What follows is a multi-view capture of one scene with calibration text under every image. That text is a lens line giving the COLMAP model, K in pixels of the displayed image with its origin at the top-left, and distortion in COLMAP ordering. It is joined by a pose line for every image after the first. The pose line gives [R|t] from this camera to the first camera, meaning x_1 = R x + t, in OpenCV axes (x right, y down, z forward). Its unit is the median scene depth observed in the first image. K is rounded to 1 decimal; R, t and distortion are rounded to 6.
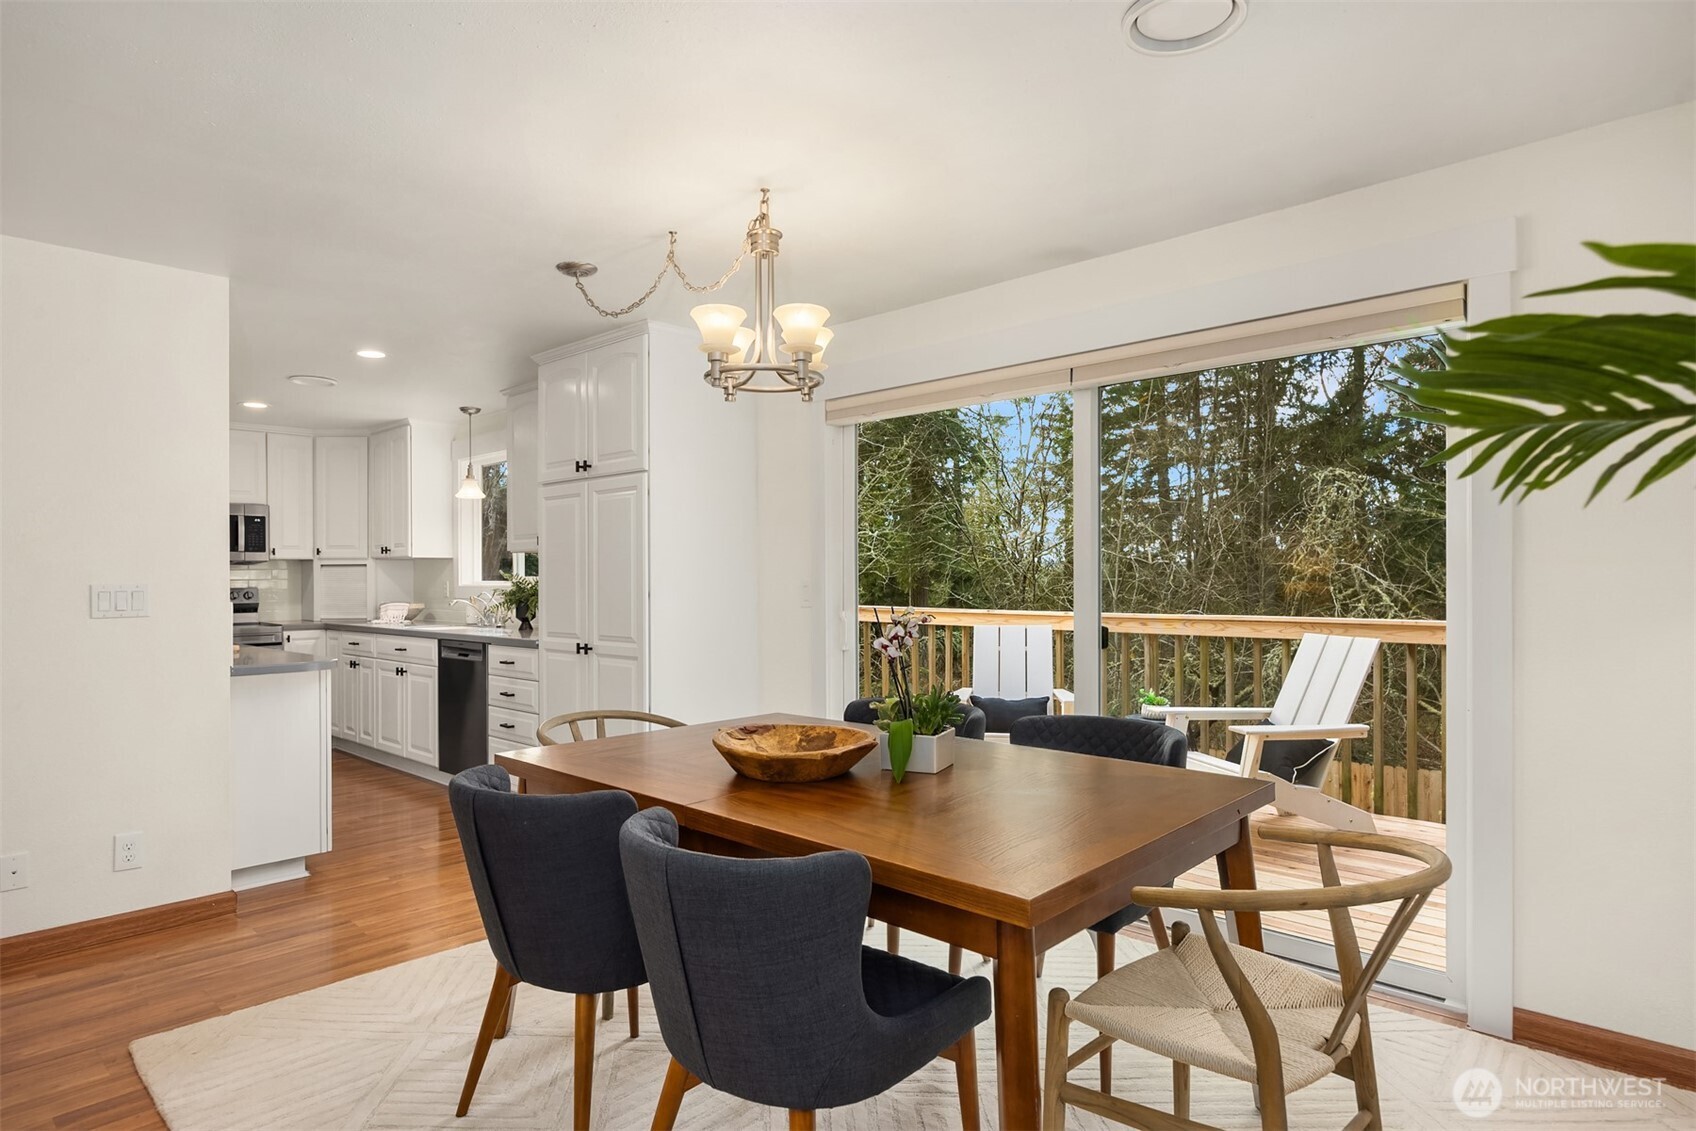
lens RADIAL K [[952.6, 0, 848.0], [0, 952.6, 565.5], [0, 0, 1]] dist [-0.002172, 0.001742]
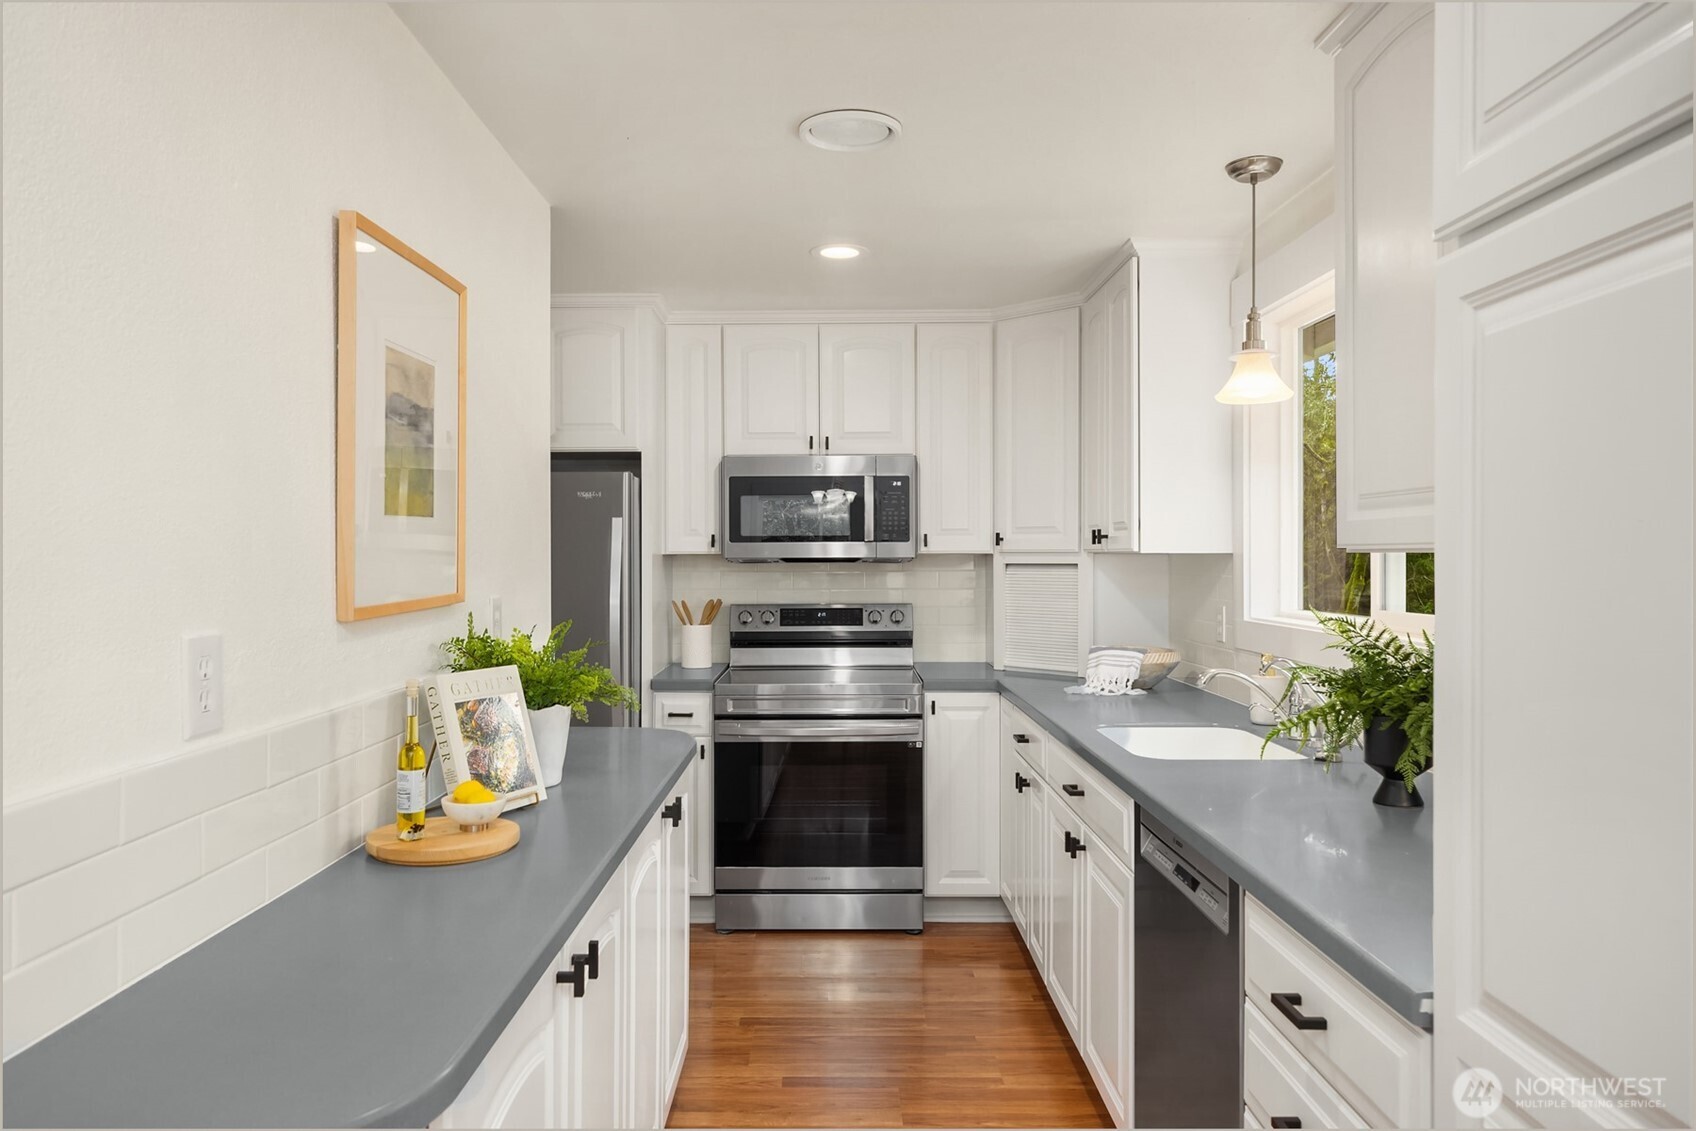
lens RADIAL K [[1132.0, 0, 848.0], [0, 1132.0, 565.5], [0, 0, 1]] dist [0.004000, 0.000682]
pose [[0.691213, 0.017219, -0.722445, -0.160098], [0.002313, 0.999658, 0.026038, -0.016490], [0.722647, -0.019669, 0.690937, 0.503391]]
